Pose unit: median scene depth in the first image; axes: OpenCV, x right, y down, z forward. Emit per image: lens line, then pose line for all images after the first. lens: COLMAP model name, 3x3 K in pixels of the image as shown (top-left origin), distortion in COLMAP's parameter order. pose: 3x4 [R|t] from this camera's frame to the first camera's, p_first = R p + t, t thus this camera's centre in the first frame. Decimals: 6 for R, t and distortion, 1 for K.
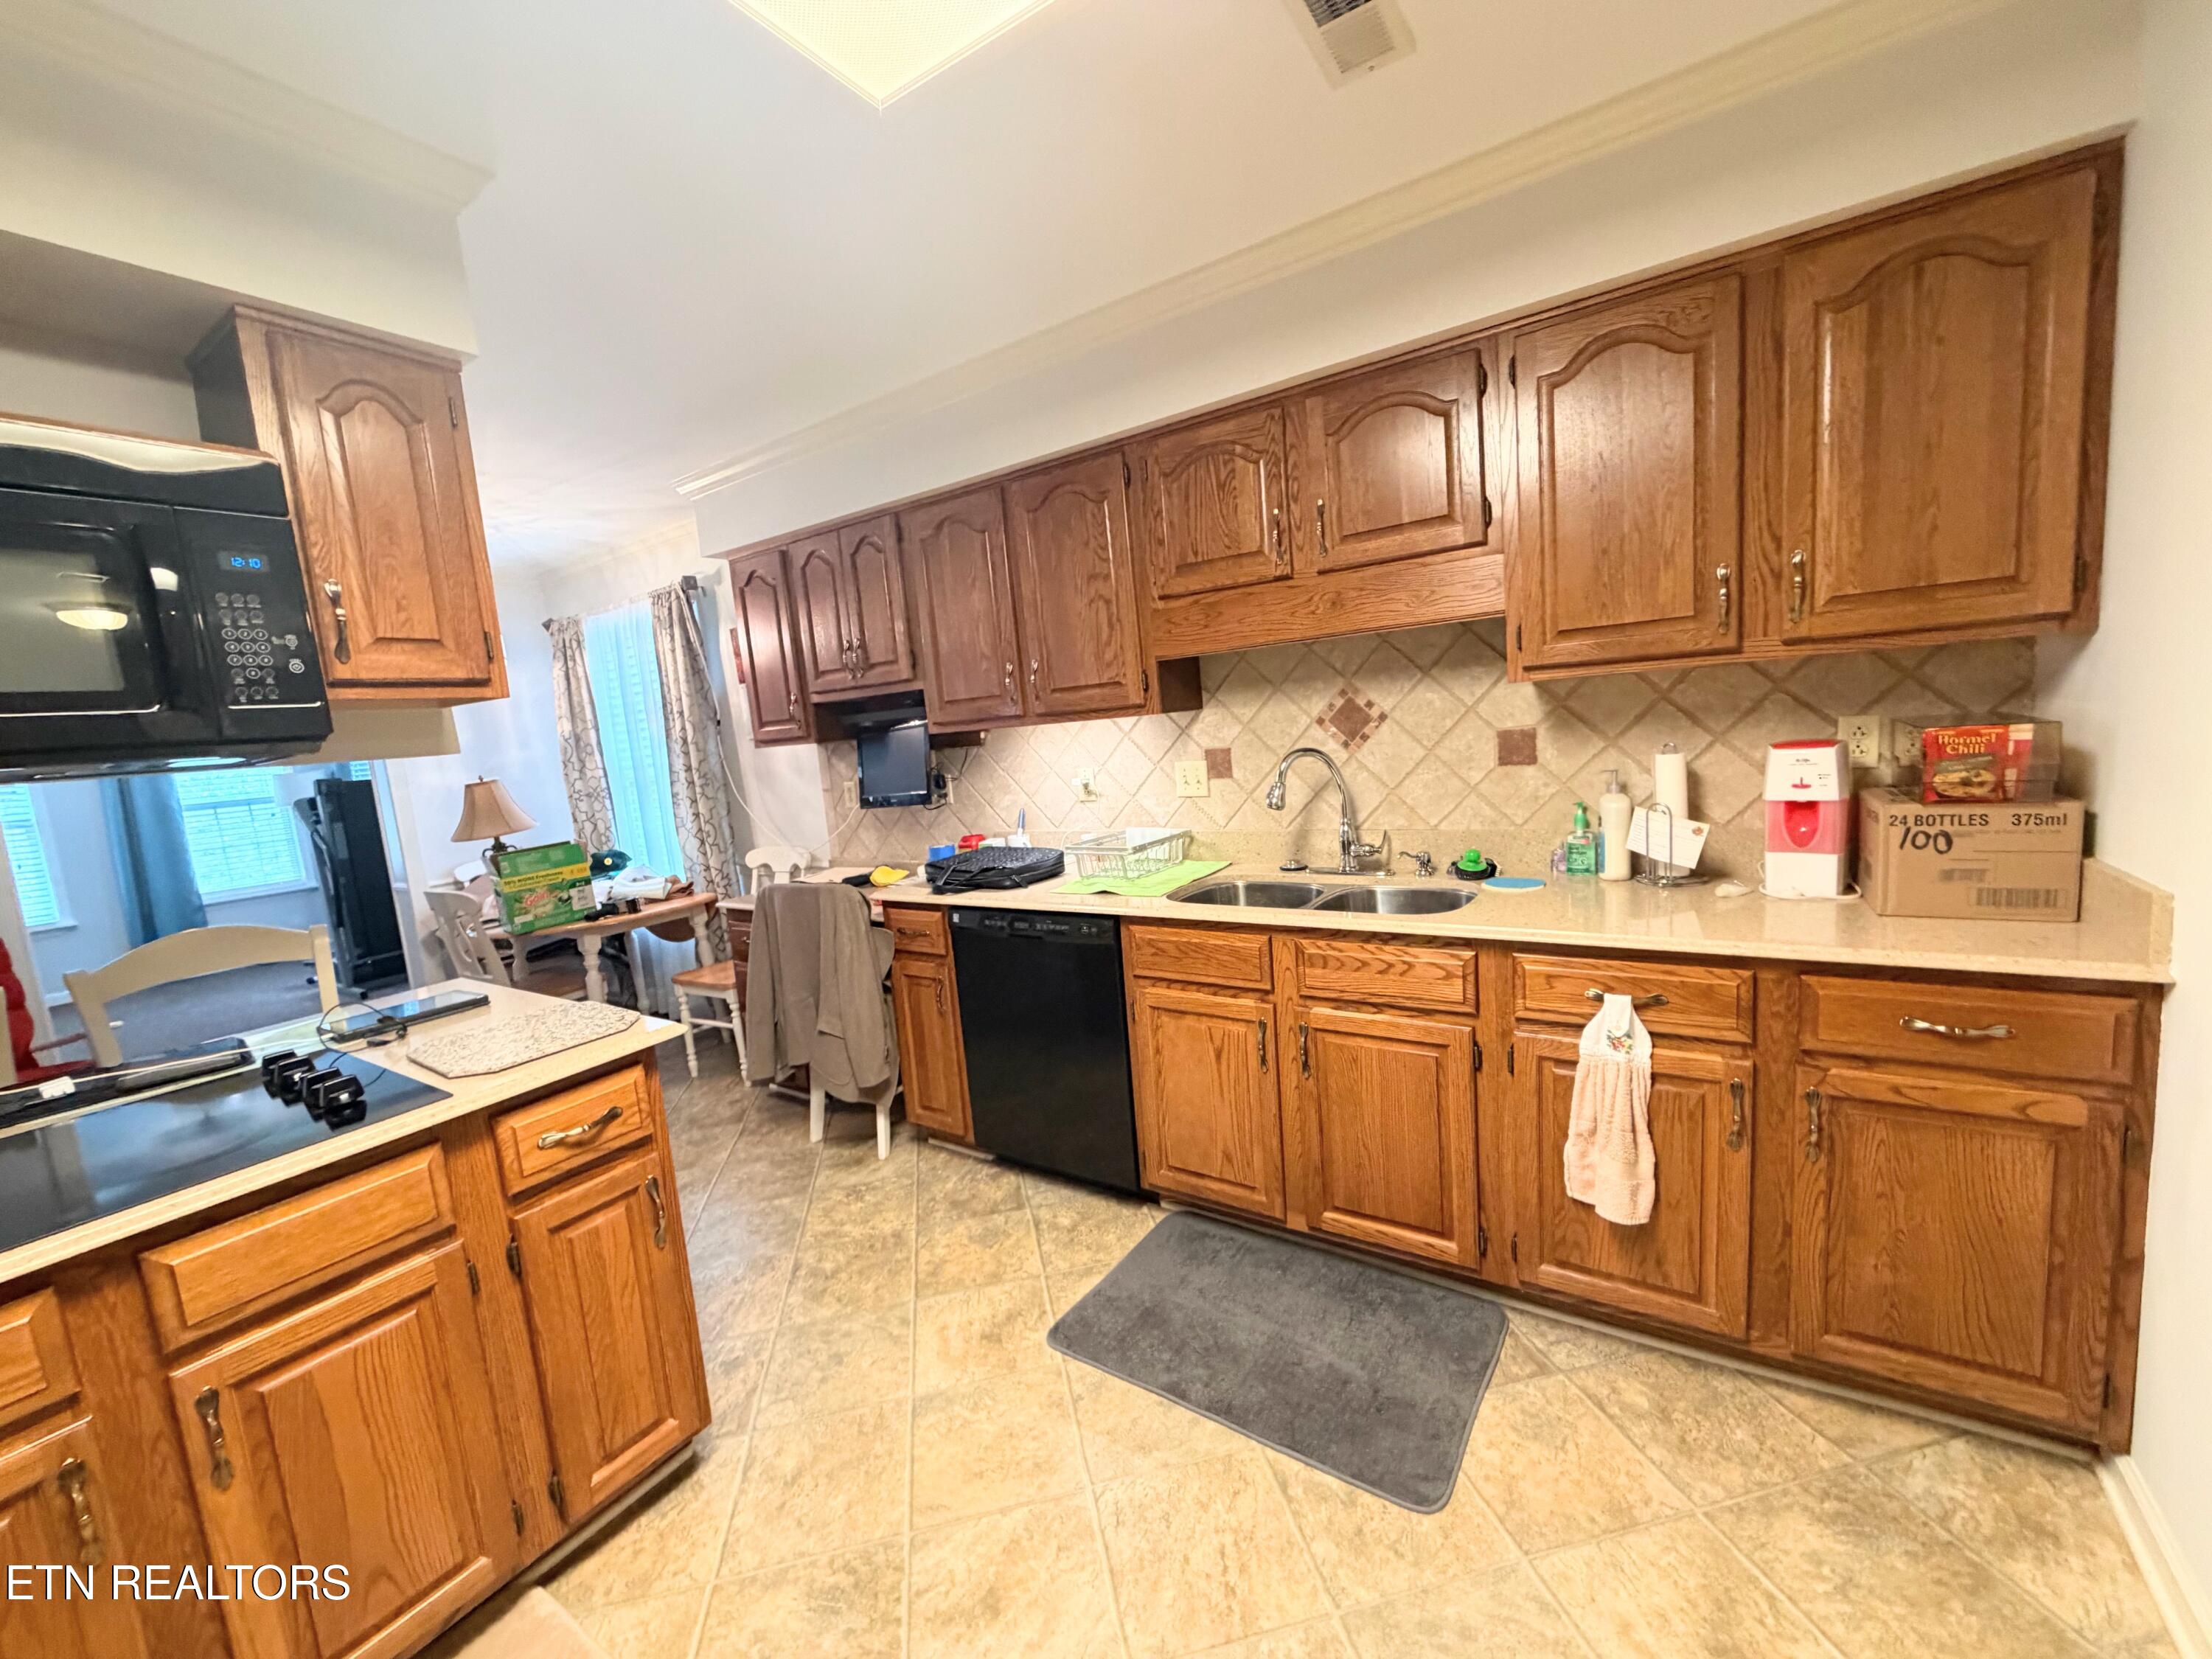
lens RADIAL K [[883.9, 0, 1119.7], [0, 883.9, 829.2], [0, 0, 1]] dist [-0.000223, 0.000513]
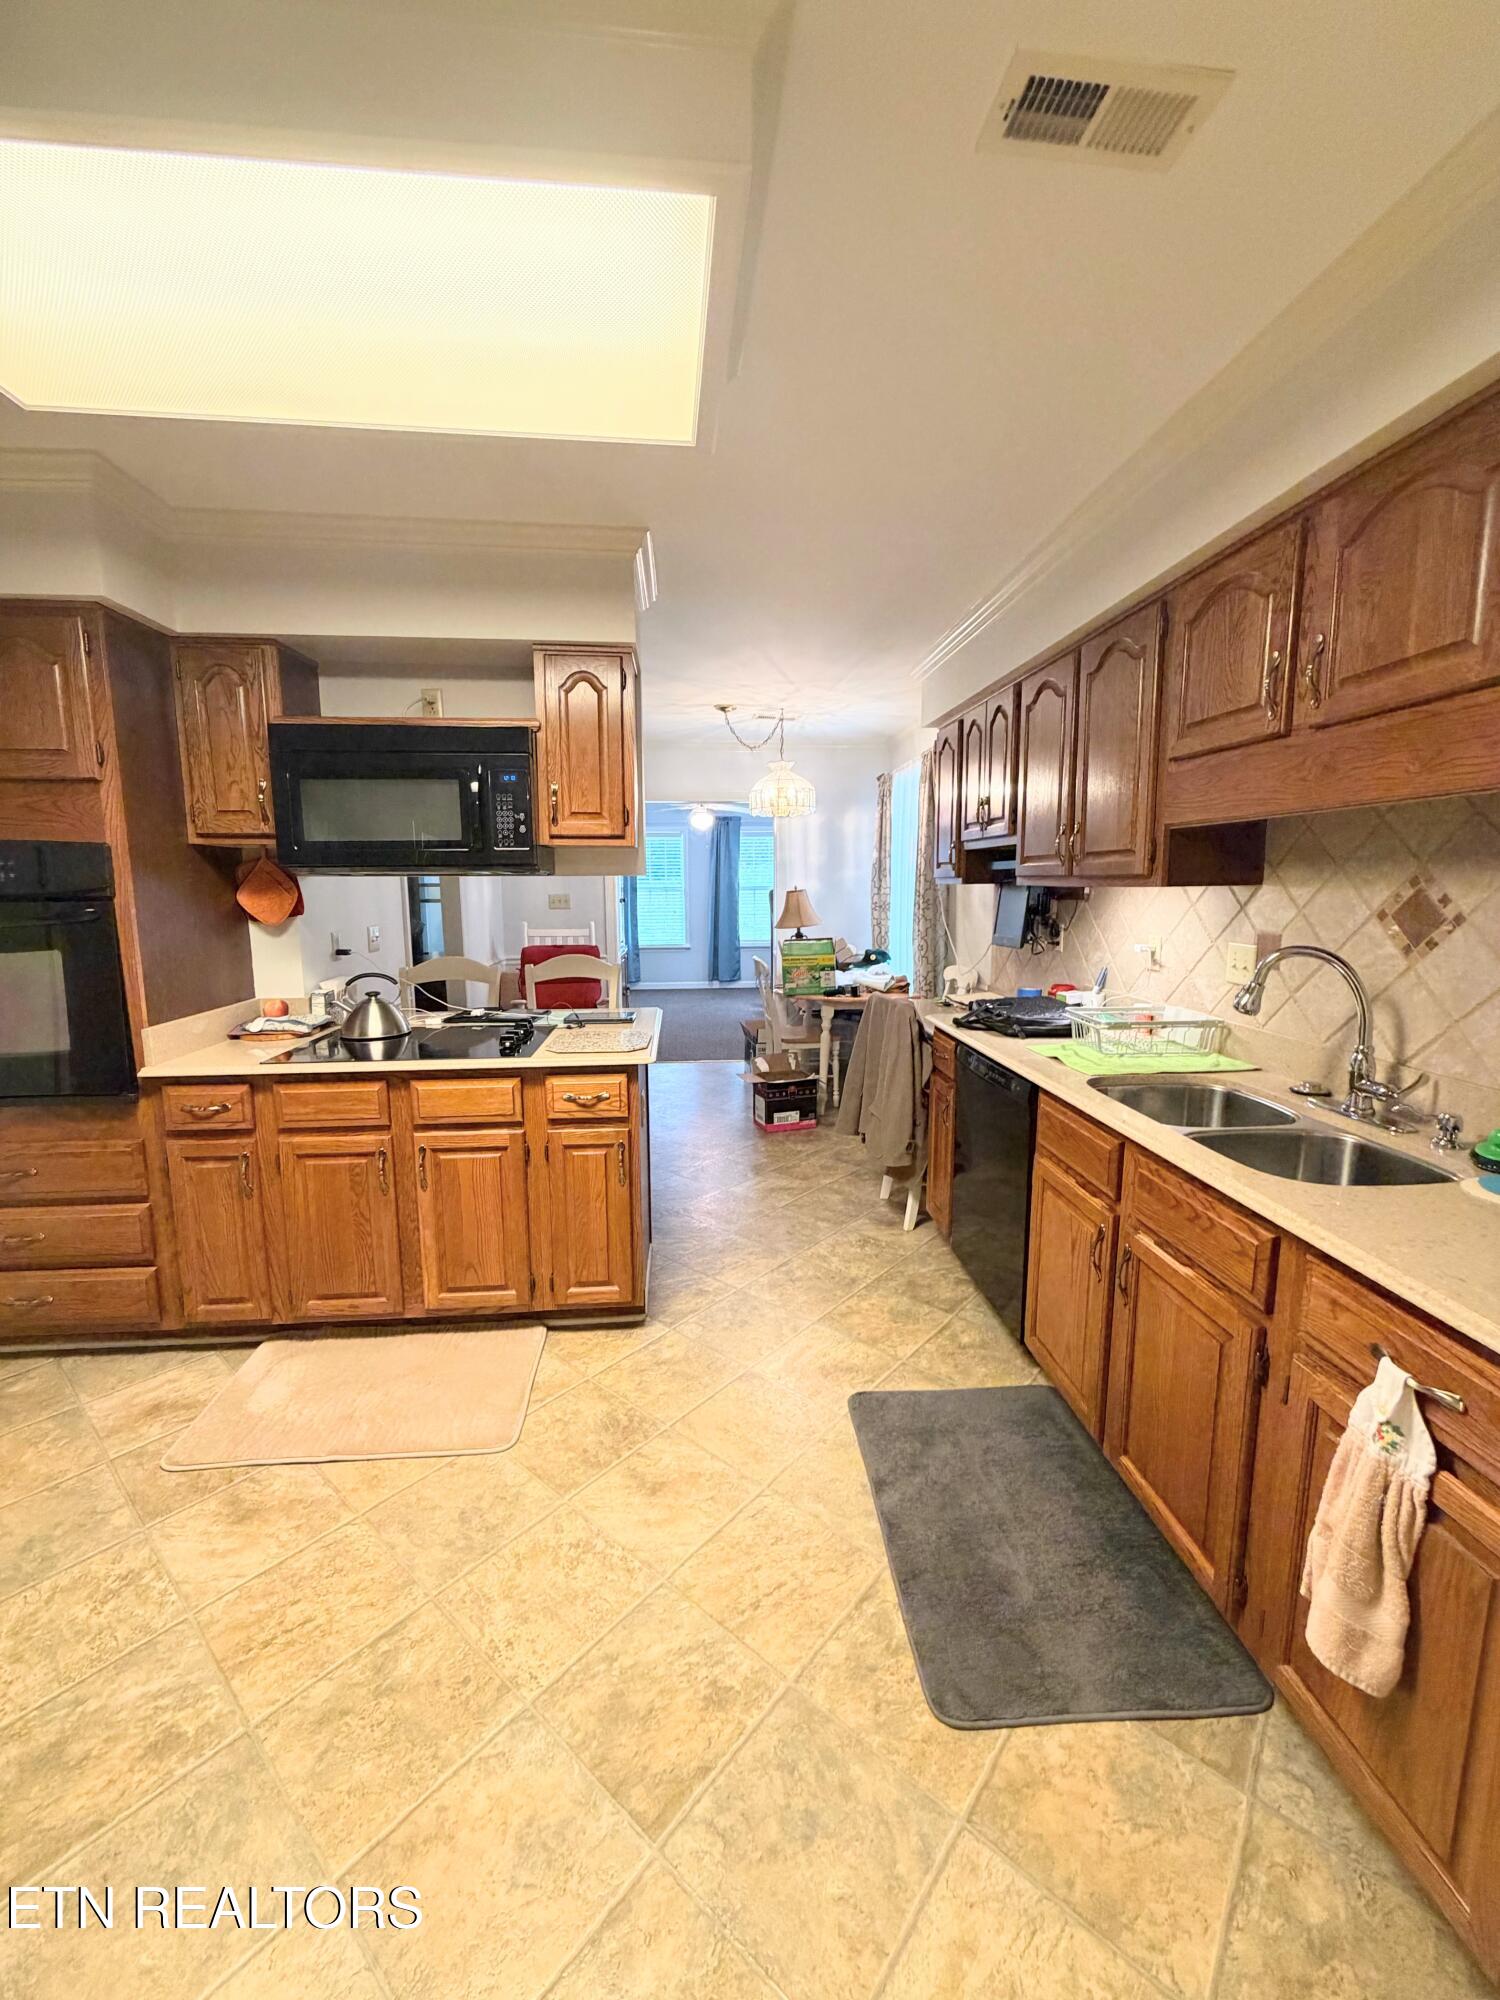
lens RADIAL K [[799.2, 0, 734.4], [0, 799.2, 995.4], [0, 0, 1]] dist [-0.000223, 0.000513]
pose [[0.609161, 0.192910, -0.769226, 0.557737], [-0.144745, 0.980716, 0.131323, -0.082789], [0.779726, 0.031345, 0.625336, 0.173236]]
